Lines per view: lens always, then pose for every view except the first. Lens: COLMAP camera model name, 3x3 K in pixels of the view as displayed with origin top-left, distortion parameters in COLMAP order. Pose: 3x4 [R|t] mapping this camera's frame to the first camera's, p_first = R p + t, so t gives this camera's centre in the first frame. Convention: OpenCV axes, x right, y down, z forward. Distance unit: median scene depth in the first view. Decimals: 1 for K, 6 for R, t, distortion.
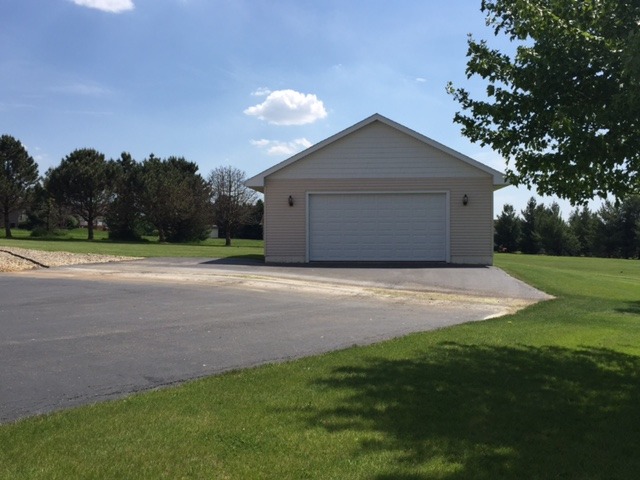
lens RADIAL K [[655.1, 0, 319.4], [0, 655.1, 229.4], [0, 0, 1]] dist [0.092164, -0.164135]
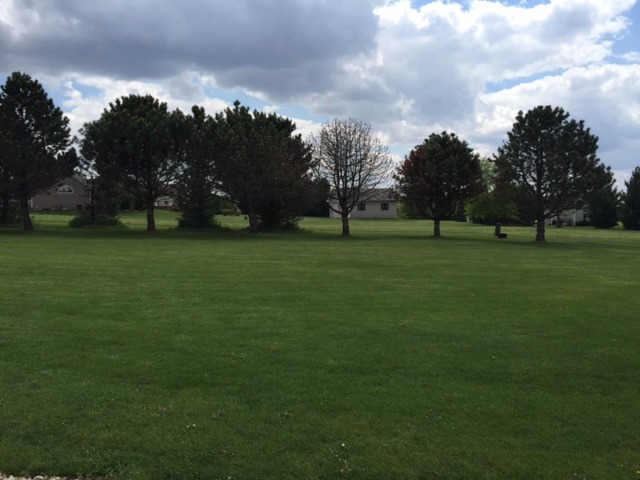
lens RADIAL K [[548.1, 0, 320.4], [0, 548.1, 237.7], [0, 0, 1]] dist [0.081579, -0.114110]
pose [[0.998018, -0.008831, -0.062310, -0.137301], [0.012656, 0.998042, 0.061260, -0.009658], [0.061647, -0.061927, 0.996175, 0.444826]]
